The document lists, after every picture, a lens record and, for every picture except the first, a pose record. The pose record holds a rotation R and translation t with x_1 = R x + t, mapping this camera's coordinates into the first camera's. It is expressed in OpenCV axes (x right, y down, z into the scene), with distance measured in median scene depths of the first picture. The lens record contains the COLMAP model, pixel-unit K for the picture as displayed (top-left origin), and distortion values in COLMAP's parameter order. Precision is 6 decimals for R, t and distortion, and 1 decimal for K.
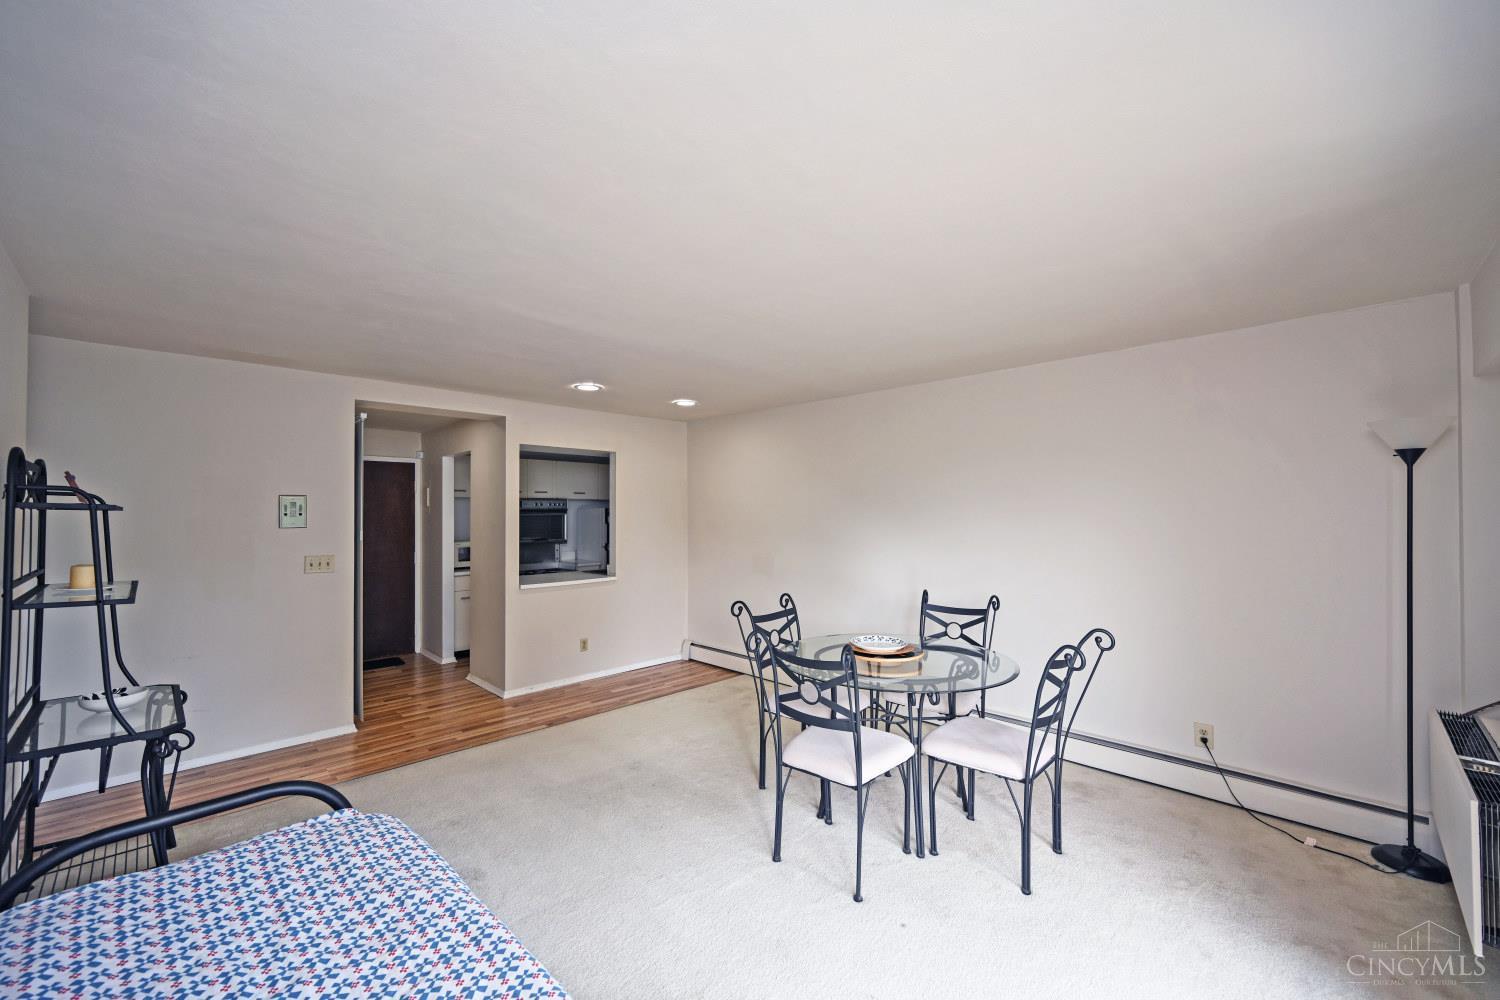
lens RADIAL K [[588.6, 0, 753.4], [0, 588.6, 506.7], [0, 0, 1]] dist [-0.002870, 0.006735]
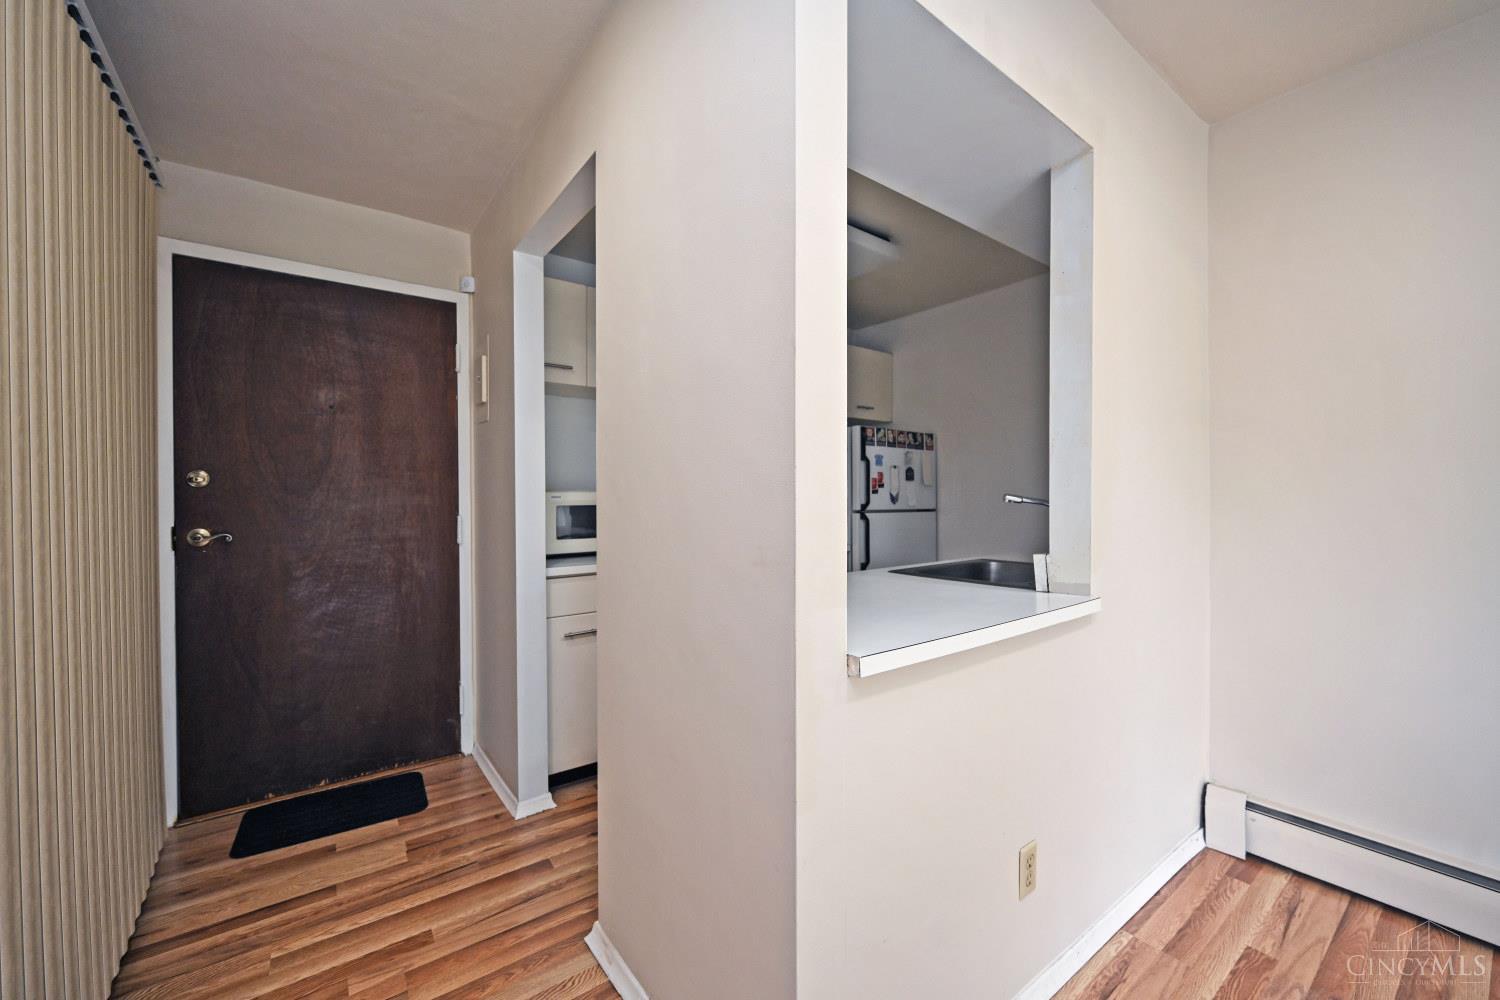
lens RADIAL K [[588.6, 0, 753.4], [0, 588.6, 506.7], [0, 0, 1]] dist [-0.002870, 0.006735]
pose [[0.991051, 0.005449, -0.133370, -0.341983], [-0.001731, 0.999607, 0.027982, 0.065271], [0.133470, -0.027501, 0.990671, 0.675151]]
